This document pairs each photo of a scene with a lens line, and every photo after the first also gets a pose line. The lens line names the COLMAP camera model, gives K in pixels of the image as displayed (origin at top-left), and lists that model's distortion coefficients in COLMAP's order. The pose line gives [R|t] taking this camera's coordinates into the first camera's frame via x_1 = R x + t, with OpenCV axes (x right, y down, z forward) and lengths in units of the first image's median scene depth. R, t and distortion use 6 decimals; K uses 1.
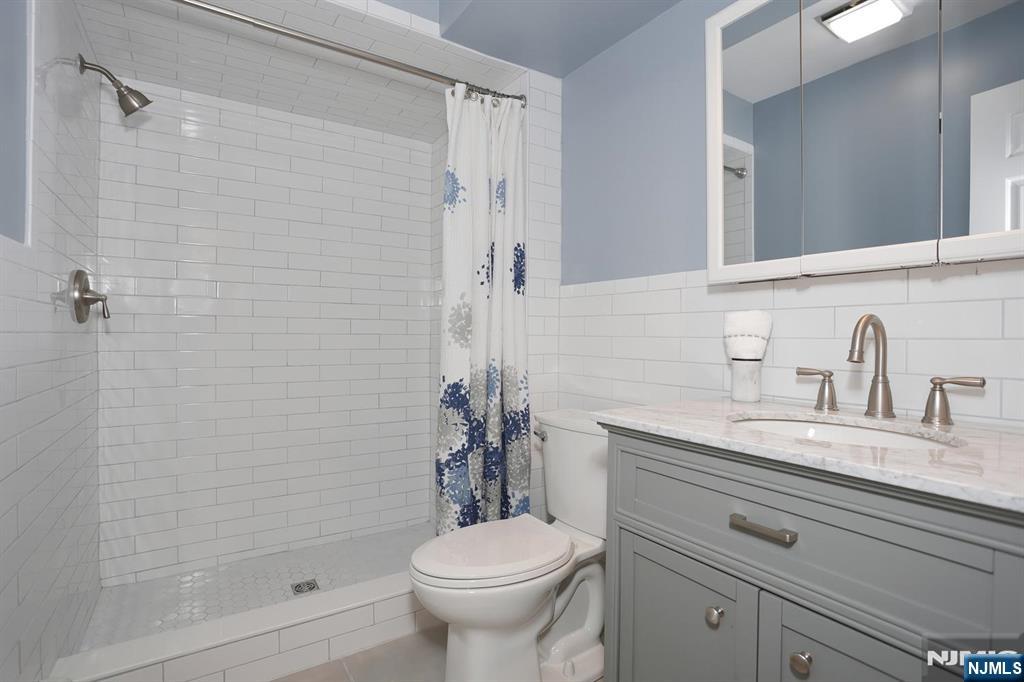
lens RADIAL K [[487.9, 0, 521.1], [0, 487.9, 341.1], [0, 0, 1]] dist [-0.039655, 0.007862]
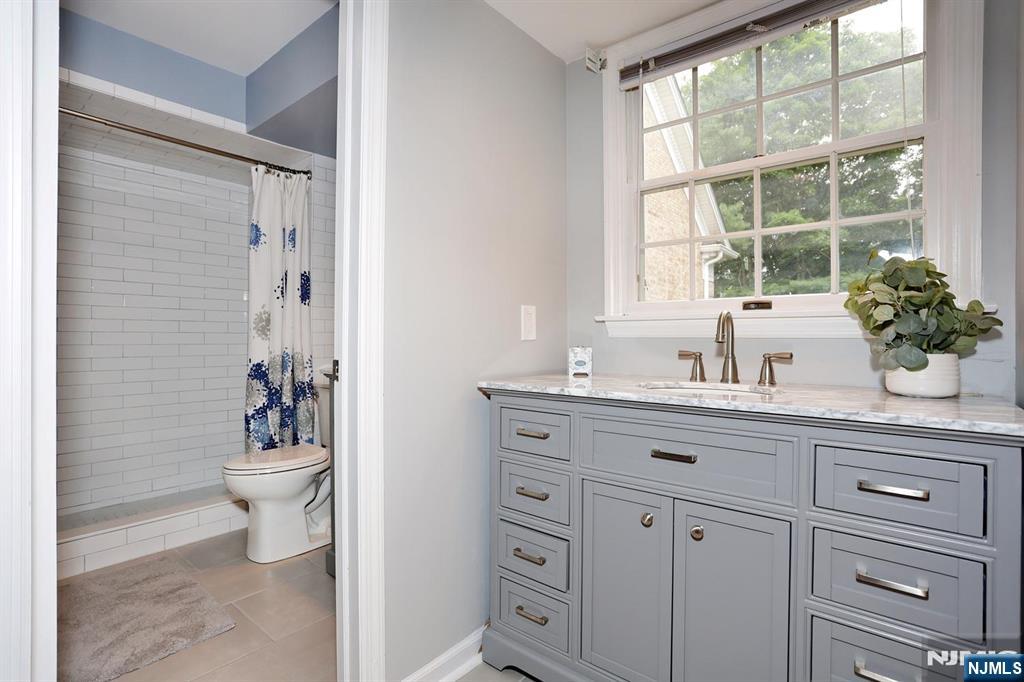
lens RADIAL K [[487.9, 0, 508.7], [0, 487.9, 340.2], [0, 0, 1]] dist [-0.039655, 0.007862]
pose [[0.958172, -0.005654, 0.286137, 0.175627], [0.005349, 0.999984, 0.001846, 0.014214], [-0.286143, -0.000238, 0.958187, -0.642520]]
